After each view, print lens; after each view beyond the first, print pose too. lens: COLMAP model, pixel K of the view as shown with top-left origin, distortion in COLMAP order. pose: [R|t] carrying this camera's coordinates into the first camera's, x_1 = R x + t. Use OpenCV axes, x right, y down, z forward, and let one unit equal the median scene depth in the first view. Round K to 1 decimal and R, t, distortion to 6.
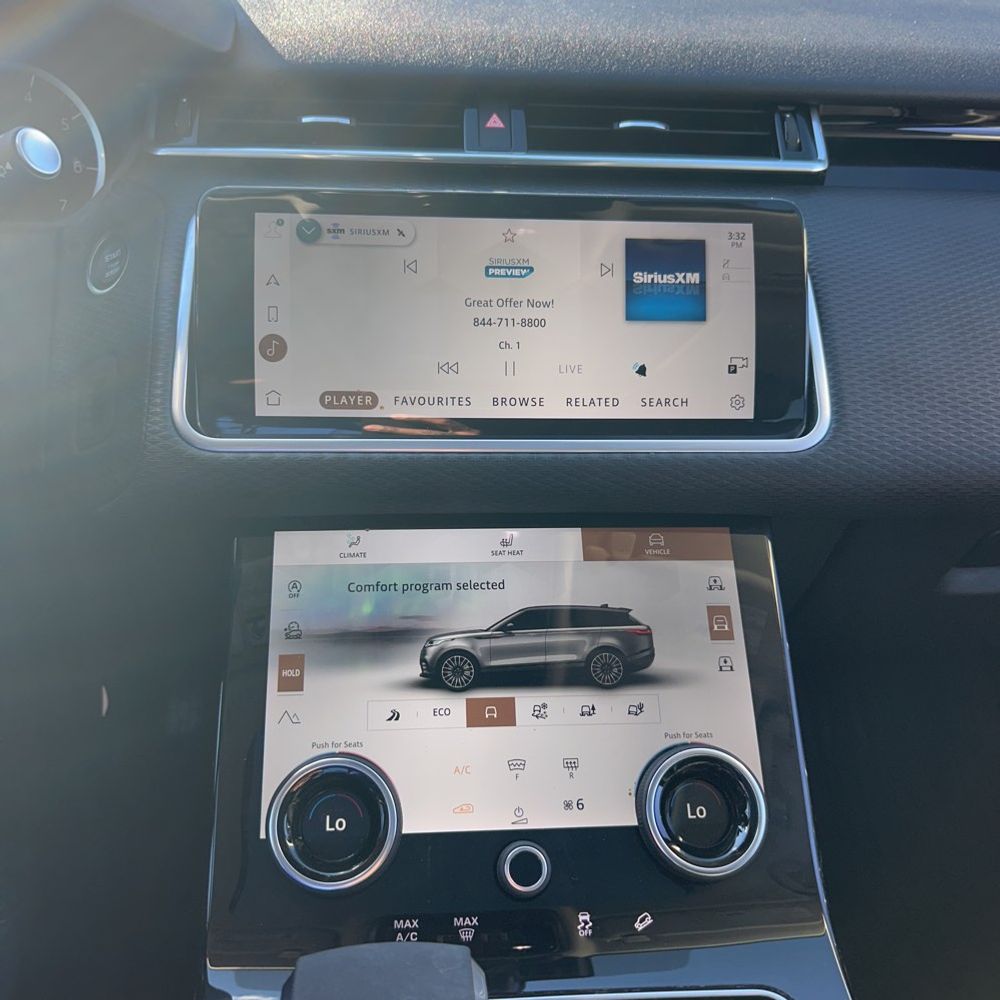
lens RADIAL K [[962.1, 0, 500.0], [0, 962.1, 500.0], [0, 0, 1]] dist [0.157327, -0.336700]
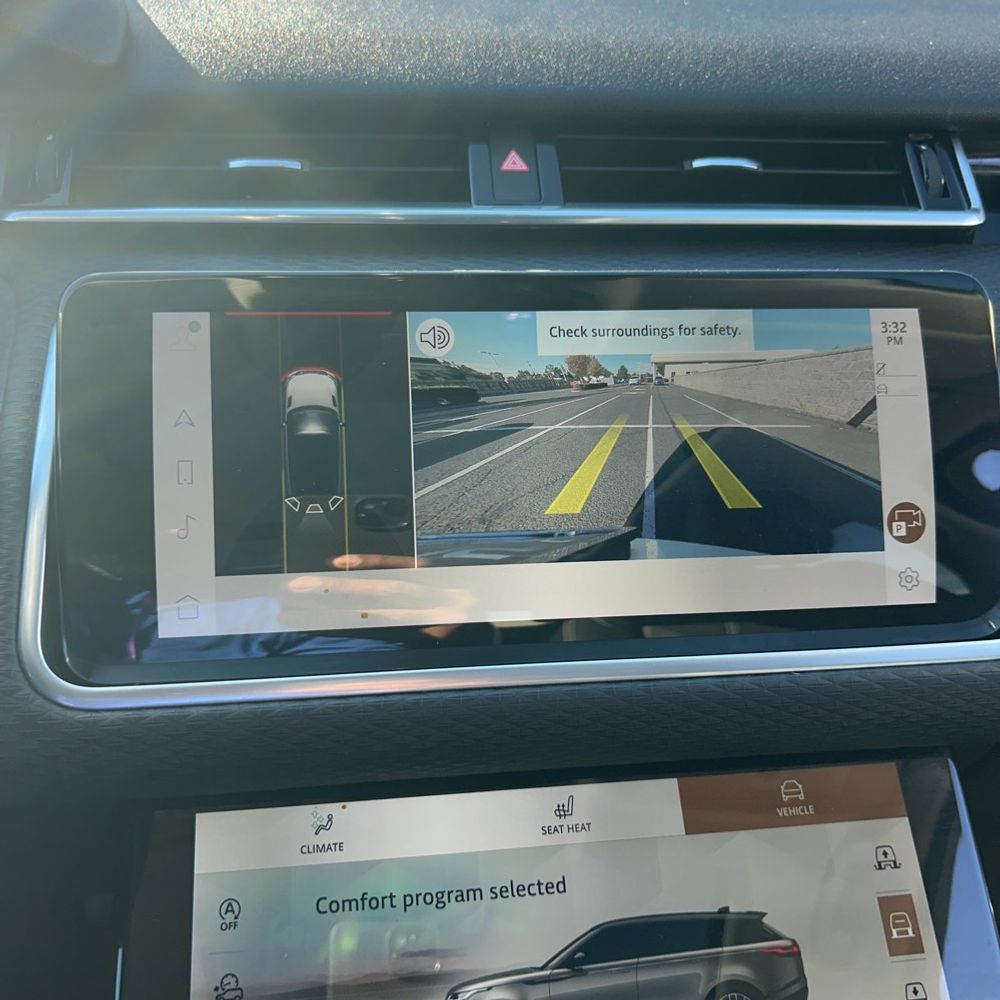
lens RADIAL K [[963.8, 0, 500.0], [0, 963.8, 500.0], [0, 0, 1]] dist [0.010282, -0.007469]
pose [[0.998517, -0.031388, 0.044490, -0.057189], [0.032432, 0.999211, -0.022936, -0.146999], [-0.043735, 0.024345, 0.998746, 0.360159]]
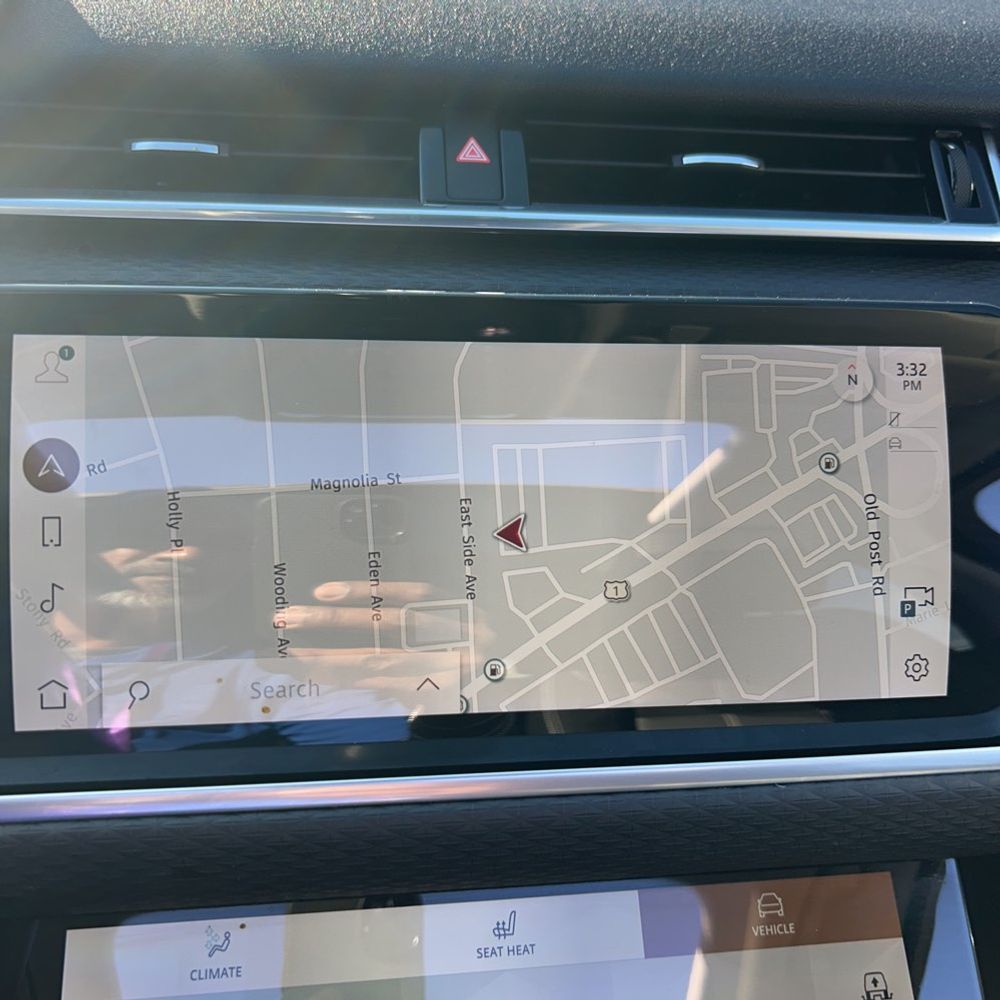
lens RADIAL K [[963.8, 0, 500.0], [0, 963.8, 500.0], [0, 0, 1]] dist [0.010282, -0.007469]
pose [[0.998463, -0.006461, 0.055036, -0.023984], [0.005384, 0.999792, 0.019681, -0.207991], [-0.055151, -0.019354, 0.998290, 0.459619]]
